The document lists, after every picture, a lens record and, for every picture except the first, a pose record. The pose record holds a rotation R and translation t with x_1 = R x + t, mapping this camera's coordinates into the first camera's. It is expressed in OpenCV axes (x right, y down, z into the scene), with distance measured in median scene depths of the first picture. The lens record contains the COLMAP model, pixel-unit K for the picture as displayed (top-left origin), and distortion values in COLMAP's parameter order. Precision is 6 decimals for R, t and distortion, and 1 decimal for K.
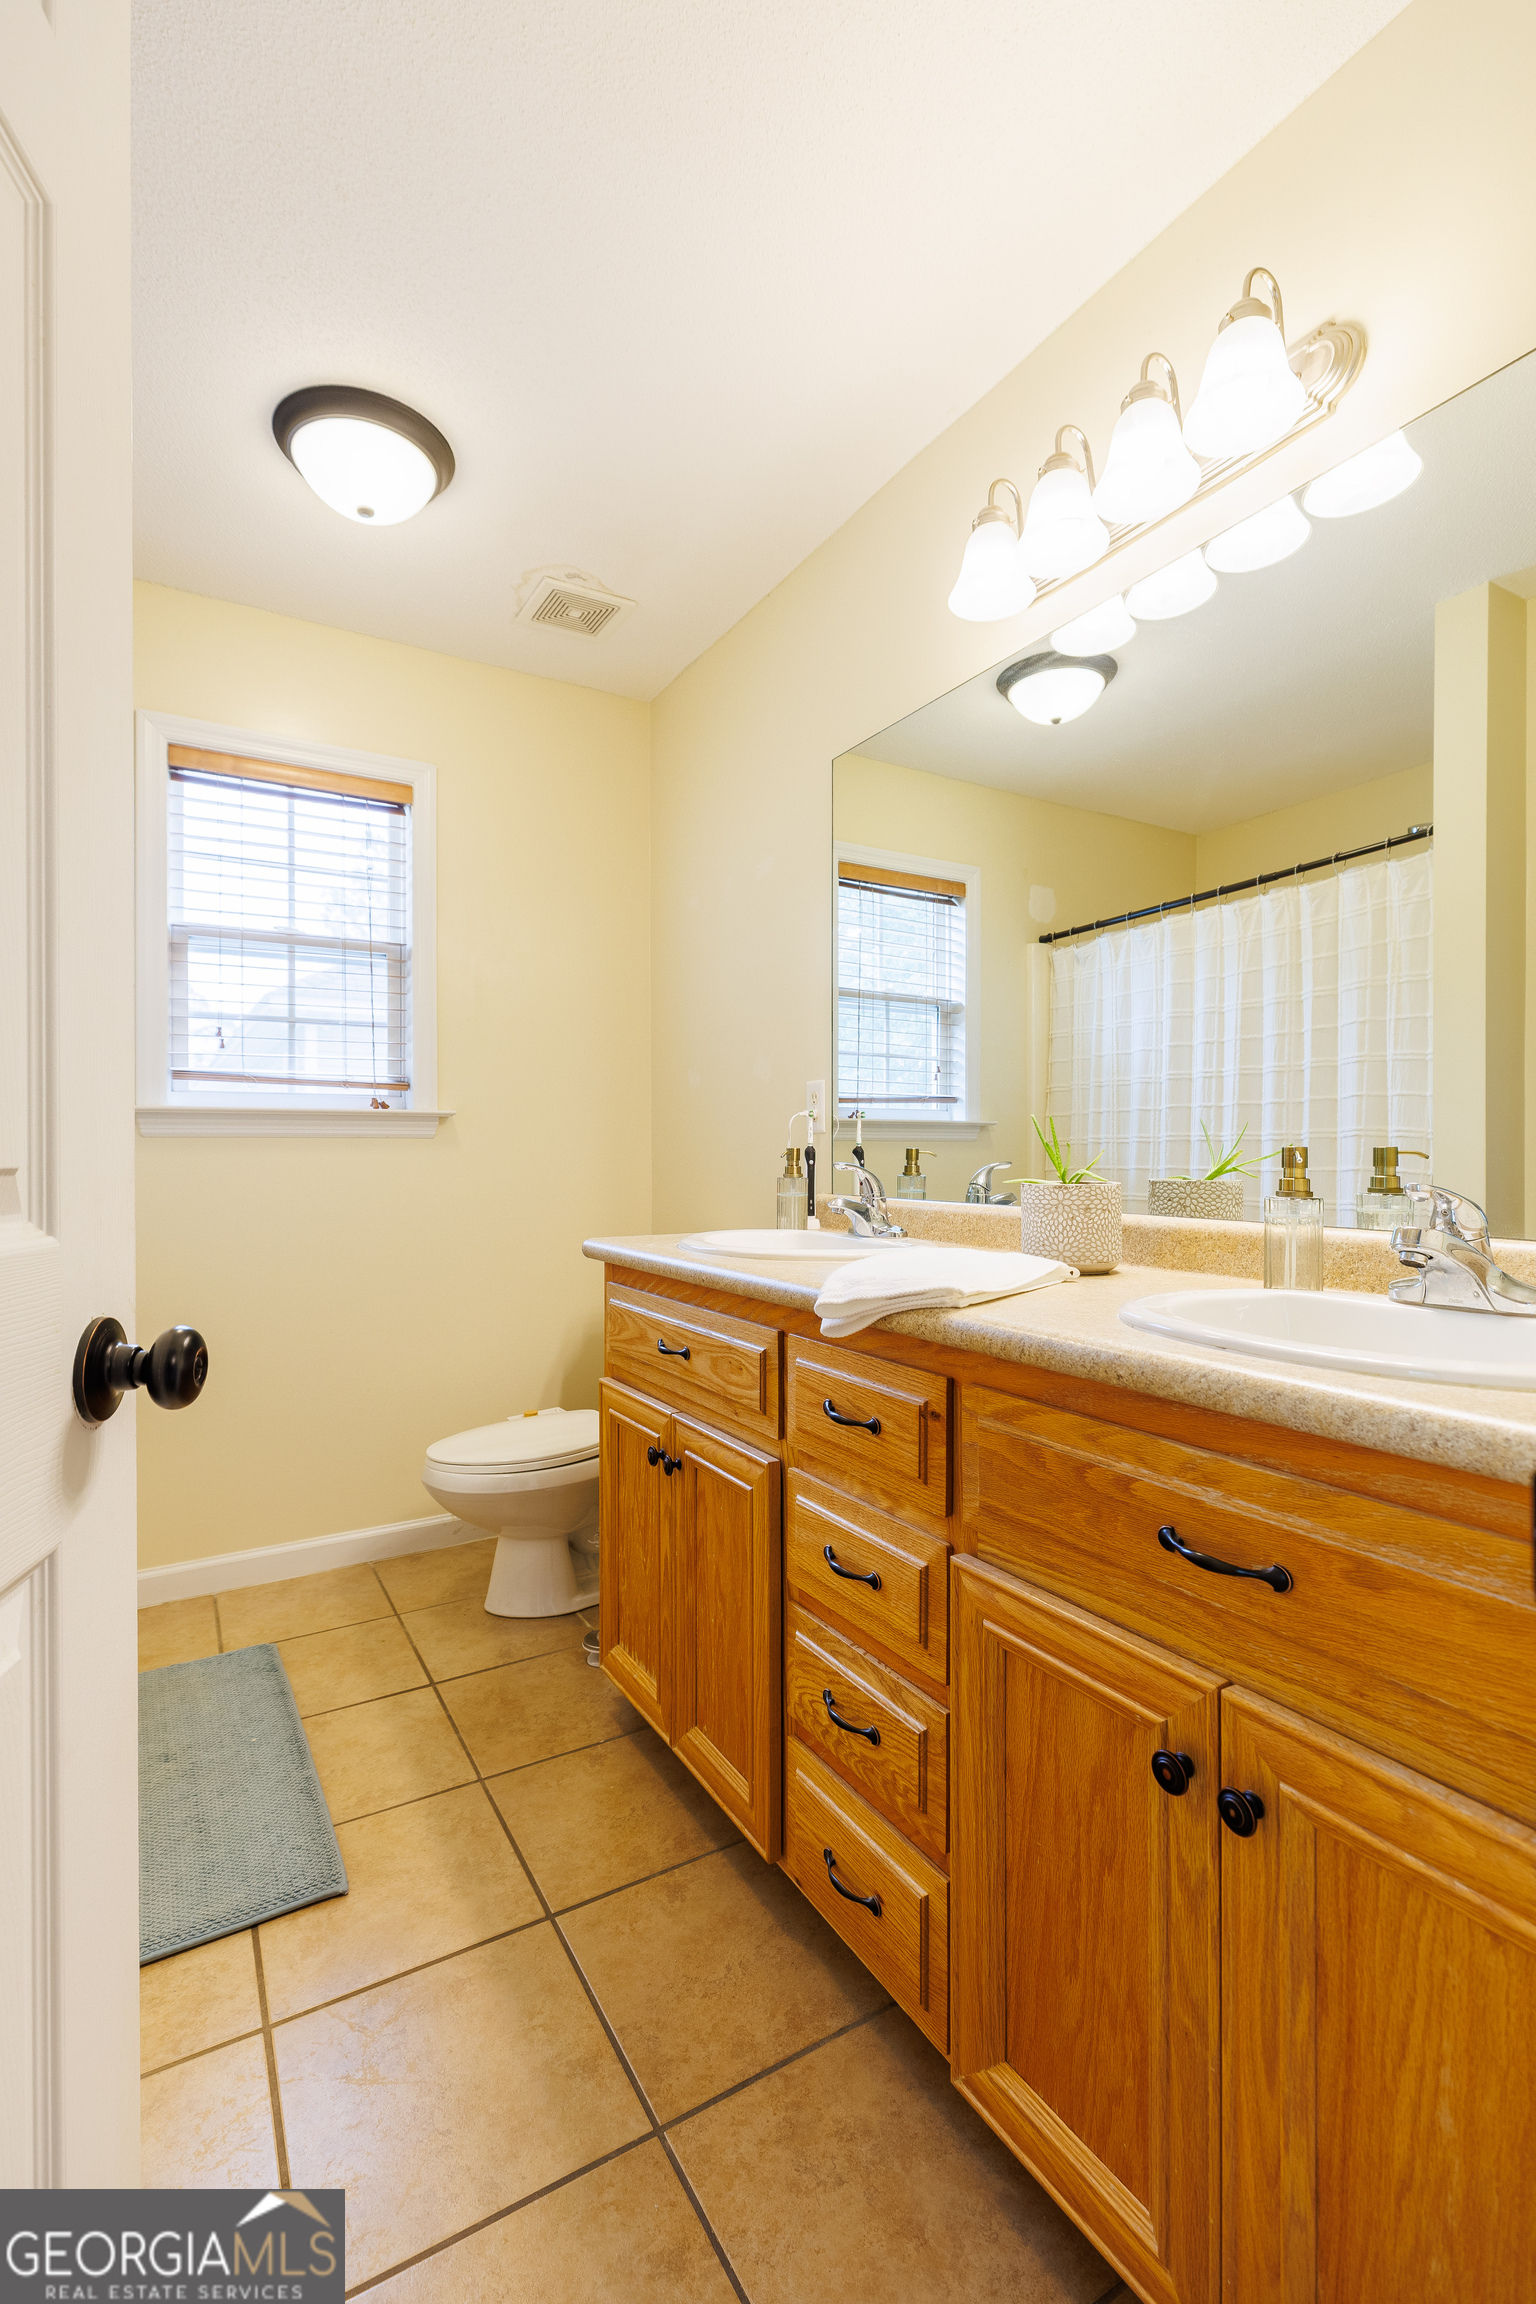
lens RADIAL K [[1014.0, 0, 755.2], [0, 1014.0, 1150.8], [0, 0, 1]] dist [0.000652, -0.000587]
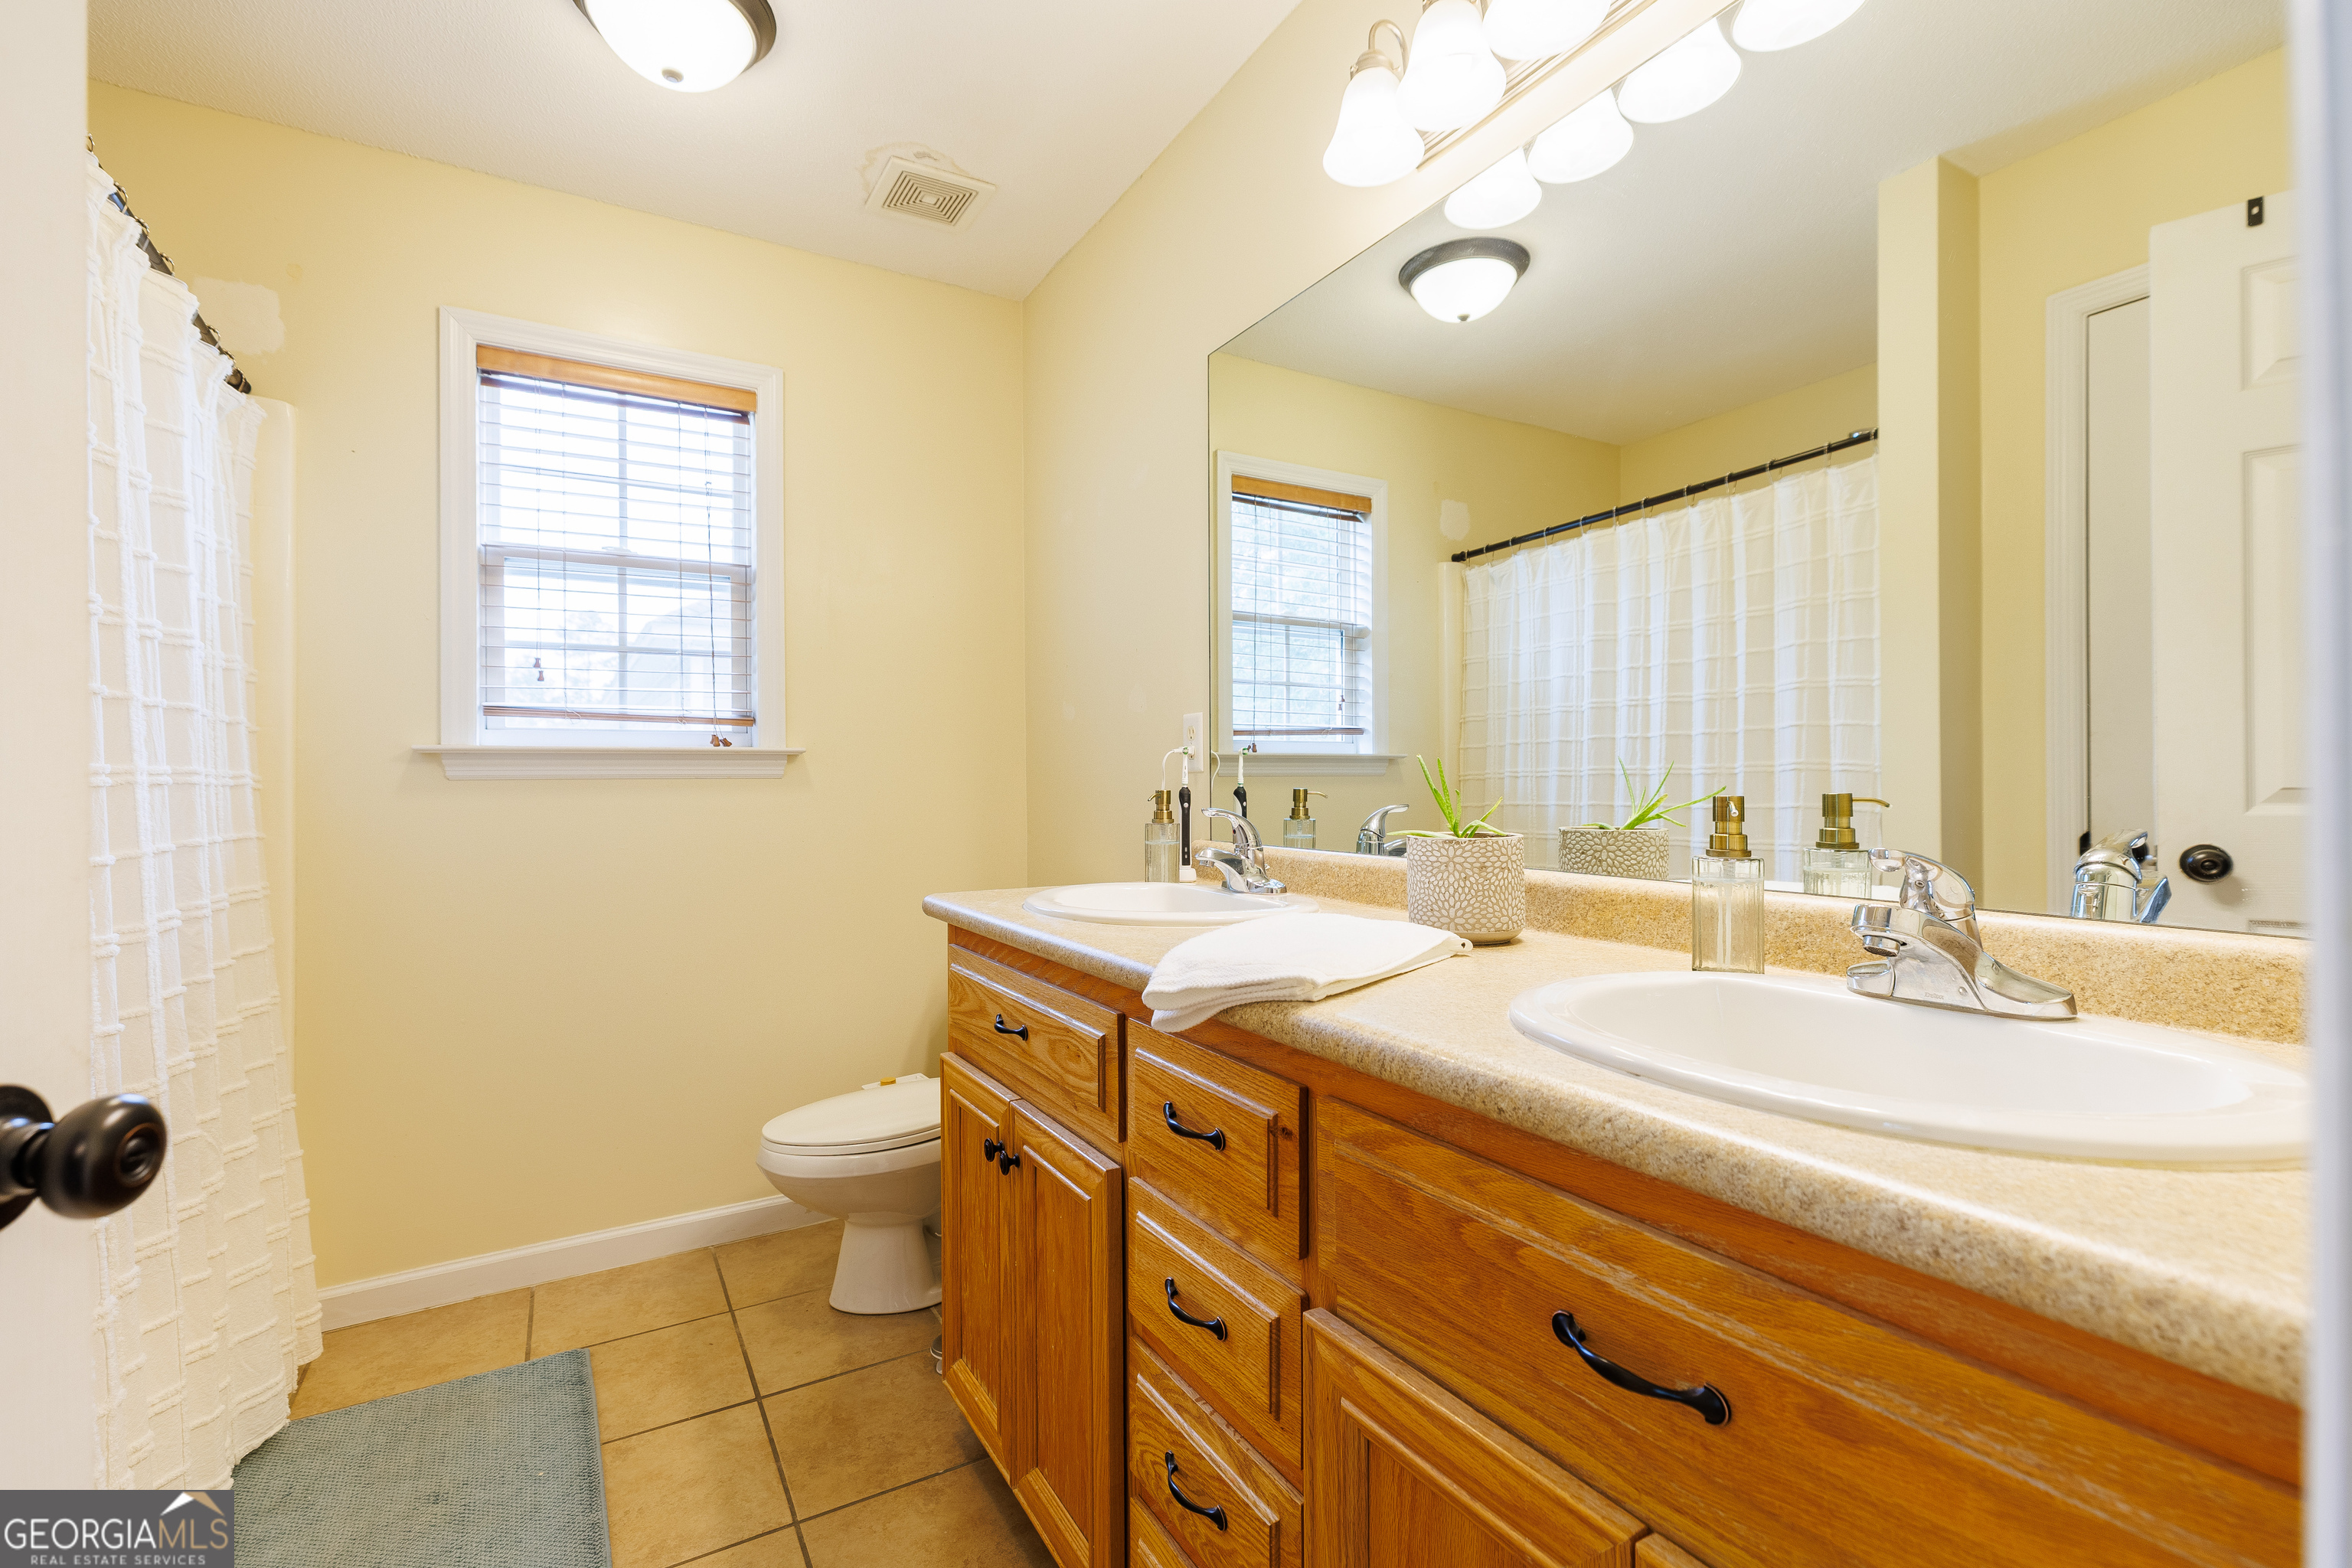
lens RADIAL K [[1035.1, 0, 1176.1], [0, 1035.1, 776.2], [0, 0, 1]] dist [0.000652, -0.000587]
pose [[0.999982, -0.005871, -0.000845, 0.055601], [0.005868, 0.999975, -0.003977, -0.012513], [0.000868, 0.003972, 0.999992, 0.104703]]
